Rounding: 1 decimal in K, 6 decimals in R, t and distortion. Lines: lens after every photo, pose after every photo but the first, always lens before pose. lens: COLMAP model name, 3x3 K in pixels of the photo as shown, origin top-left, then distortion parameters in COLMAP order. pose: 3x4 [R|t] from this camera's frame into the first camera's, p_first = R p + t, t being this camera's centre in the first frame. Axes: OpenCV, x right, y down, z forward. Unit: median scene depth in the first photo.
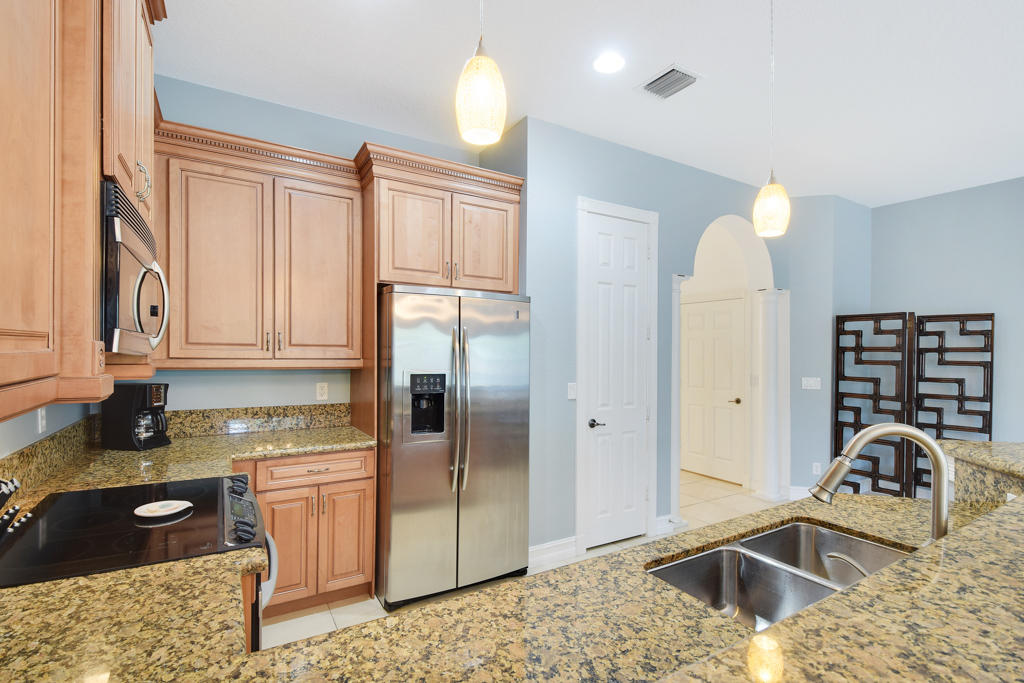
lens RADIAL K [[477.8, 0, 507.4], [0, 477.8, 341.9], [0, 0, 1]] dist [0.012124, -0.011450]
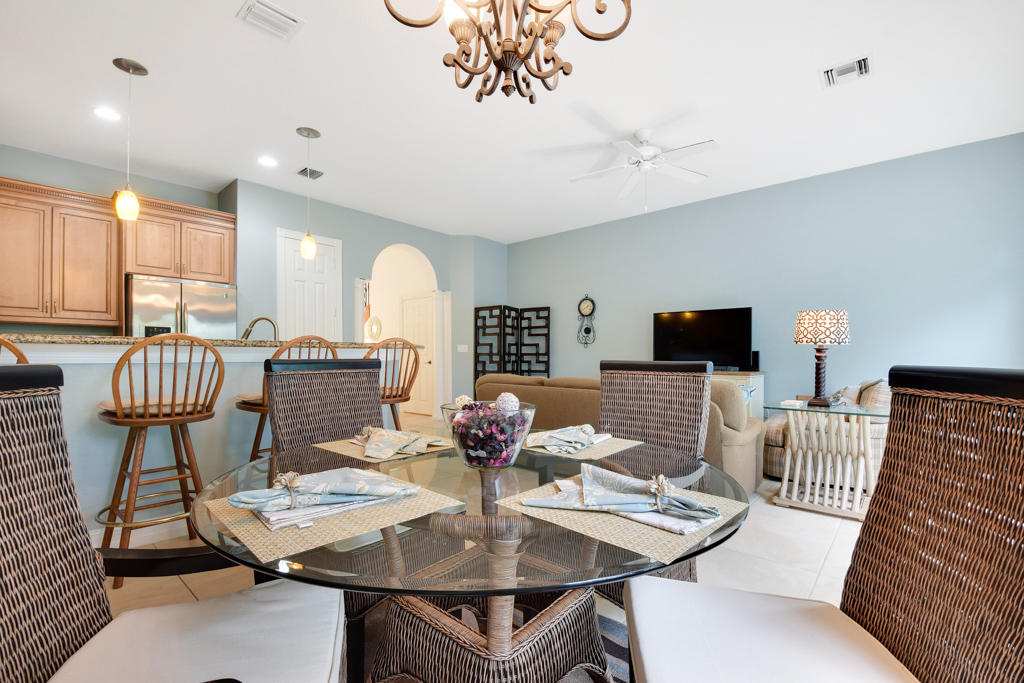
lens RADIAL K [[455.6, 0, 509.5], [0, 455.6, 346.6], [0, 0, 1]] dist [0.000855, -0.012208]
pose [[0.955991, -0.003830, 0.293371, 0.446682], [0.004966, 0.999983, -0.003129, 0.117329], [-0.293354, 0.004448, 0.955994, -0.743284]]
